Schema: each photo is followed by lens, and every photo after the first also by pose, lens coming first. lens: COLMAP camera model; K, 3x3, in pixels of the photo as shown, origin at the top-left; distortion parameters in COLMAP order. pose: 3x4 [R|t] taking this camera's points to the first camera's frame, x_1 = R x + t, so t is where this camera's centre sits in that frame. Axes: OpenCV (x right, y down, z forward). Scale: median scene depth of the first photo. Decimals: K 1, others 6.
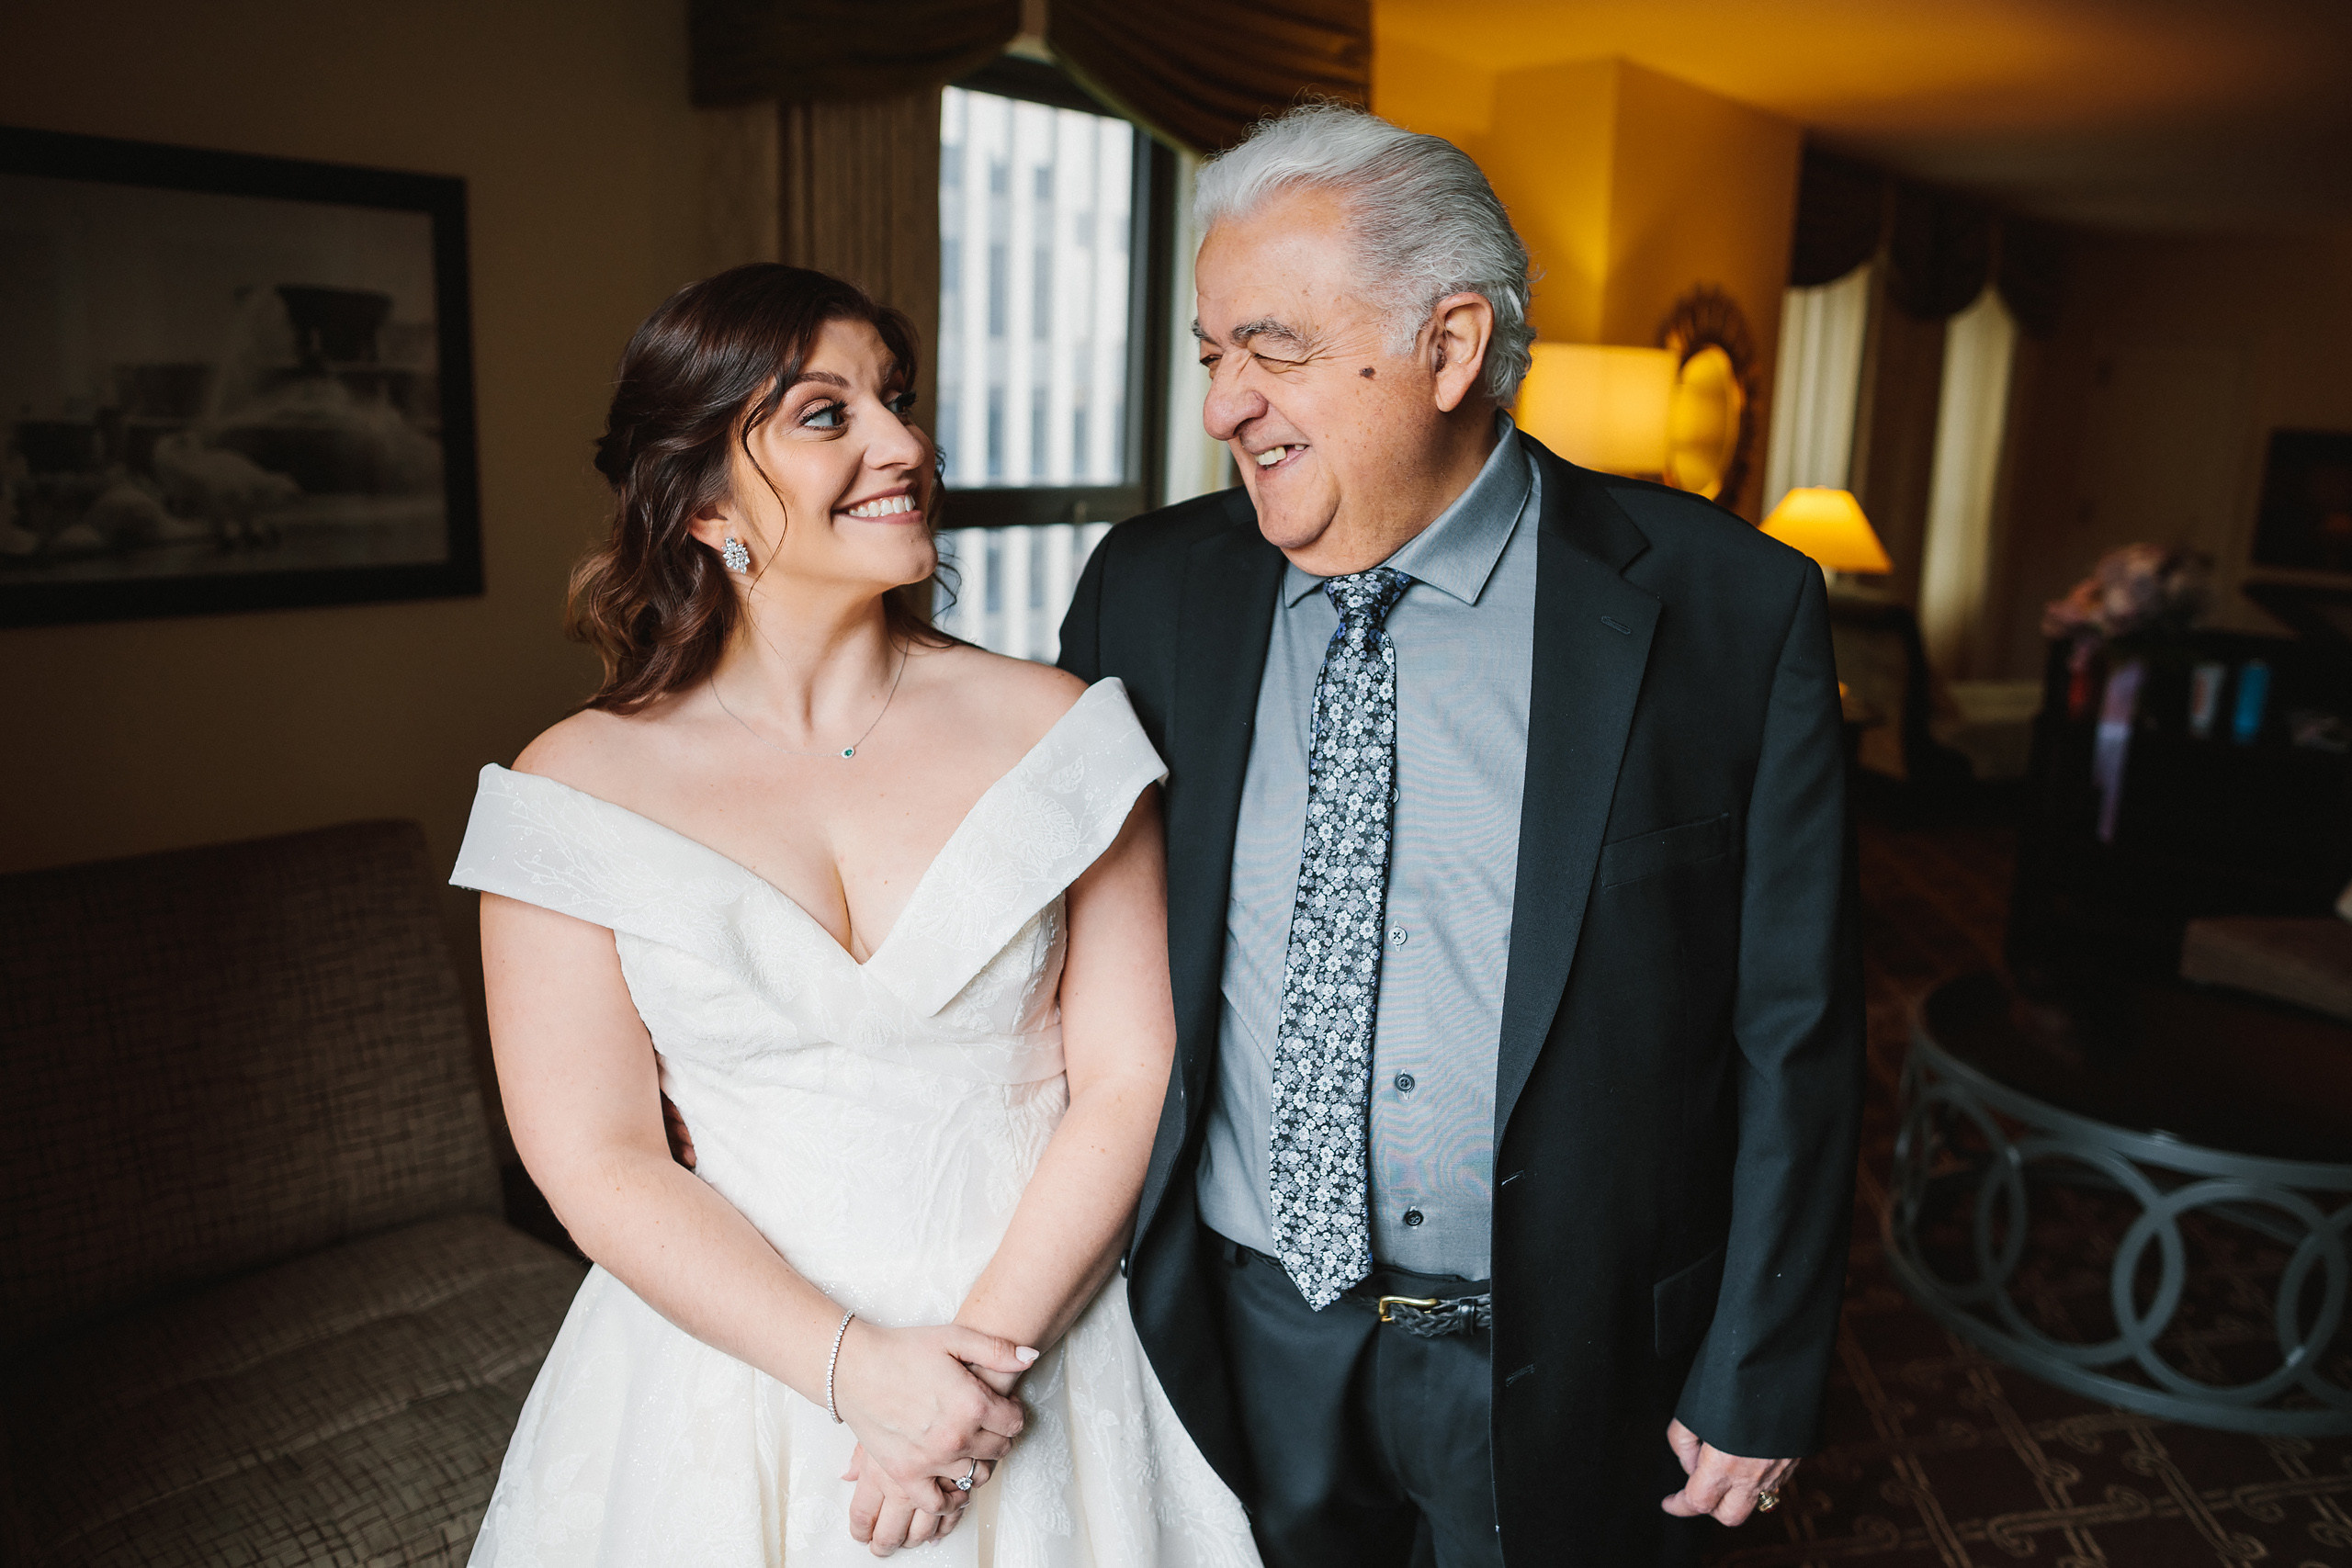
lens RADIAL K [[1713.0, 0, 1187.2], [0, 1713.0, 782.6], [0, 0, 1]] dist [-0.067834, 0.041823]
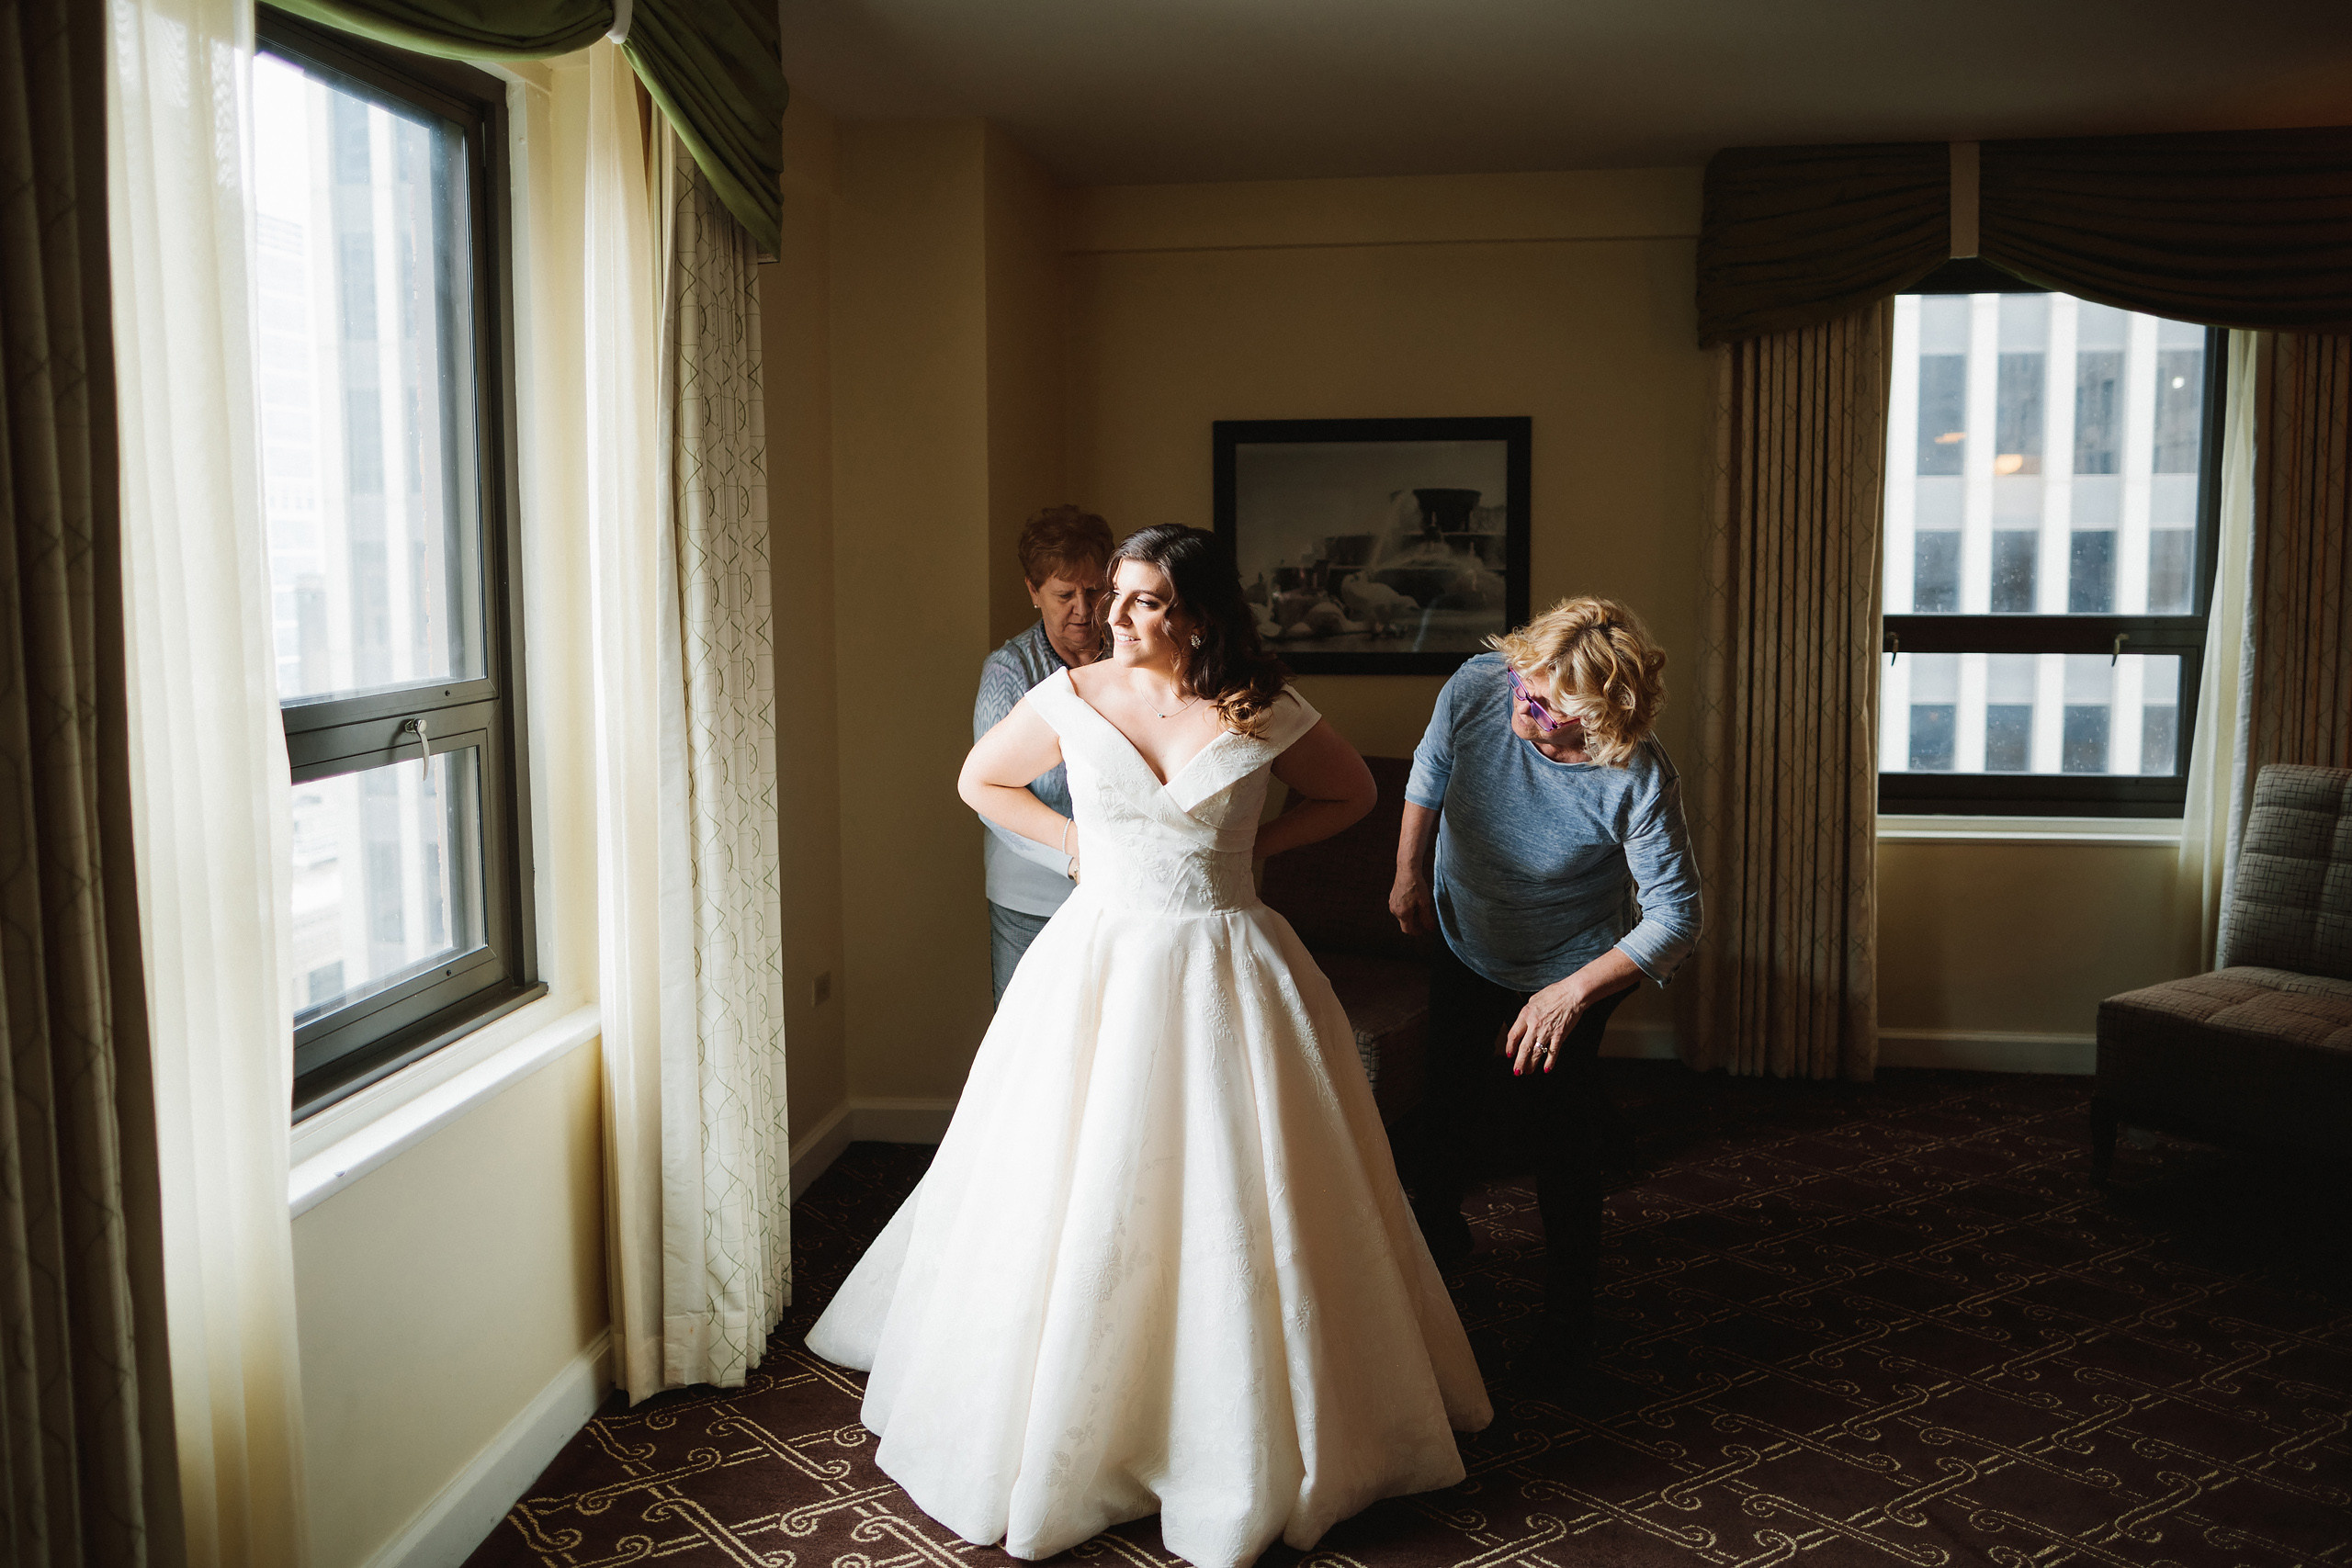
lens RADIAL K [[1718.6, 0, 1106.1], [0, 1718.6, 695.7], [0, 0, 1]] dist [-0.054119, 0.085870]
pose [[0.535337, 0.037934, -0.843786, 0.814586], [-0.160746, 0.985309, -0.057687, 0.070383], [0.829202, 0.166517, 0.533570, -0.183166]]
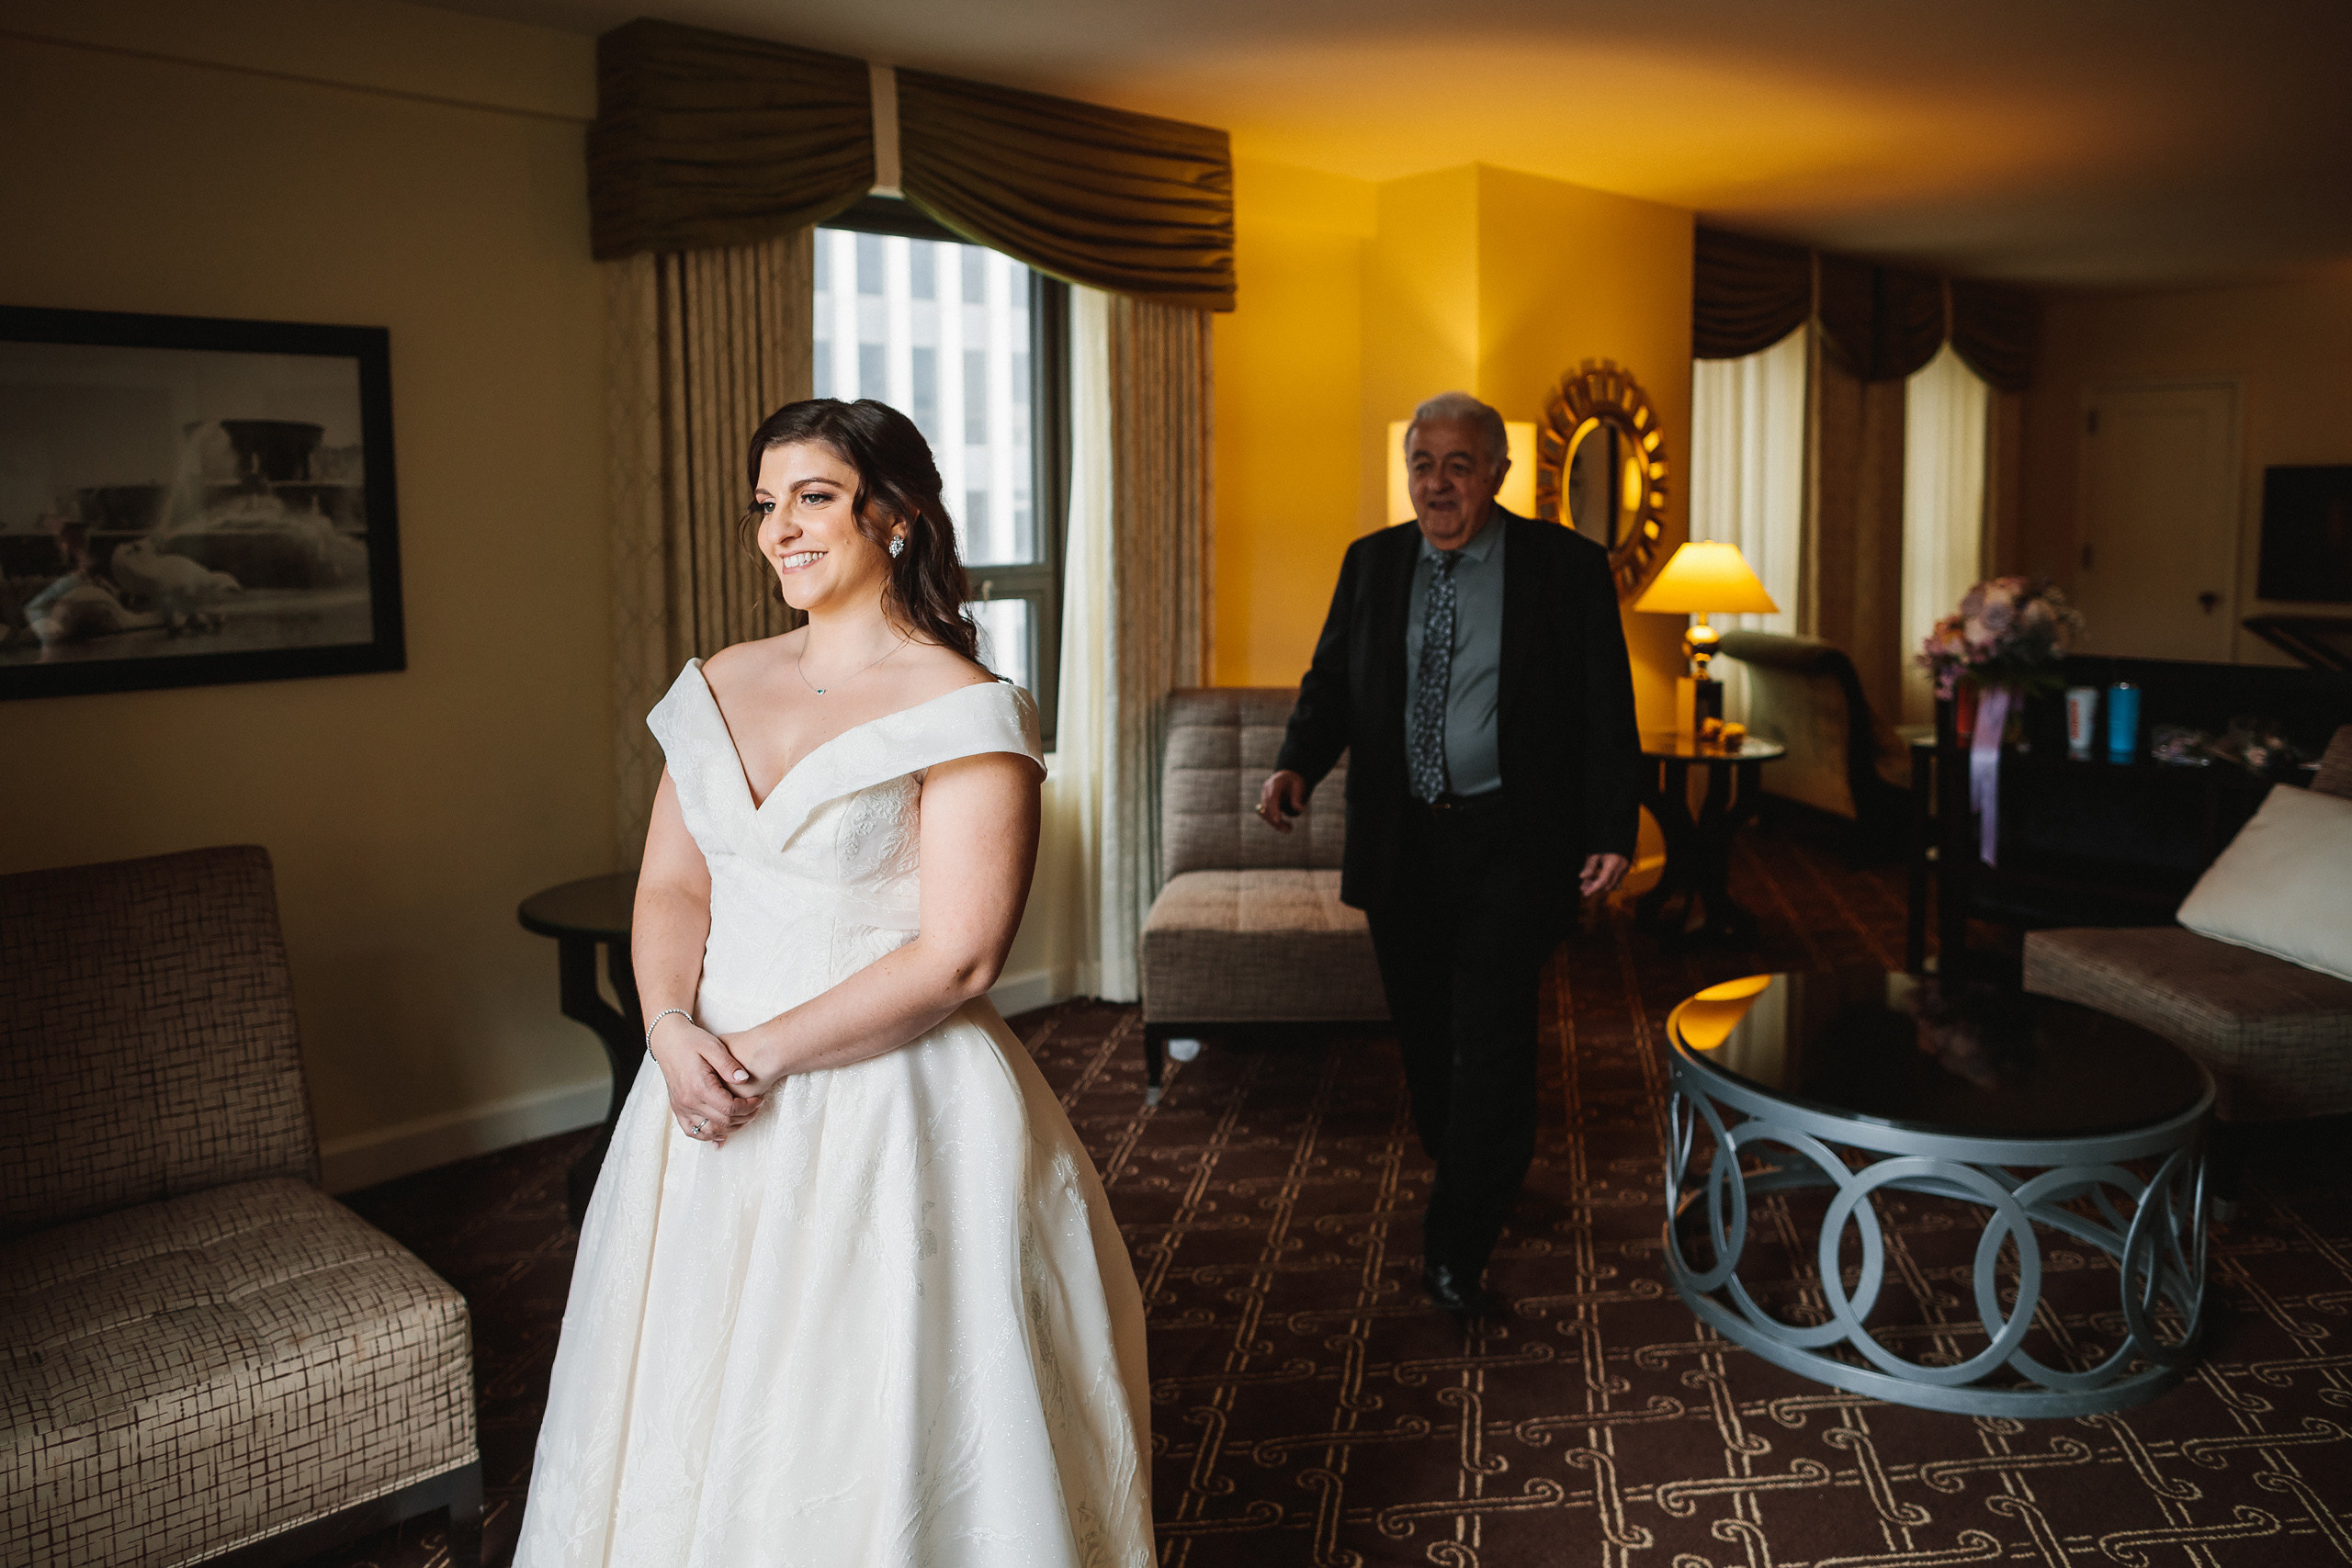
lens RADIAL K [[1673.2, 0, 1186.0], [0, 1673.2, 670.9], [0, 0, 1]] dist [-0.026413, 0.024222]
pose [[0.994522, -0.035564, -0.098288, 0.274906], [0.023431, 0.992260, -0.121945, 0.050507], [0.101864, 0.118974, 0.987658, -0.104346]]
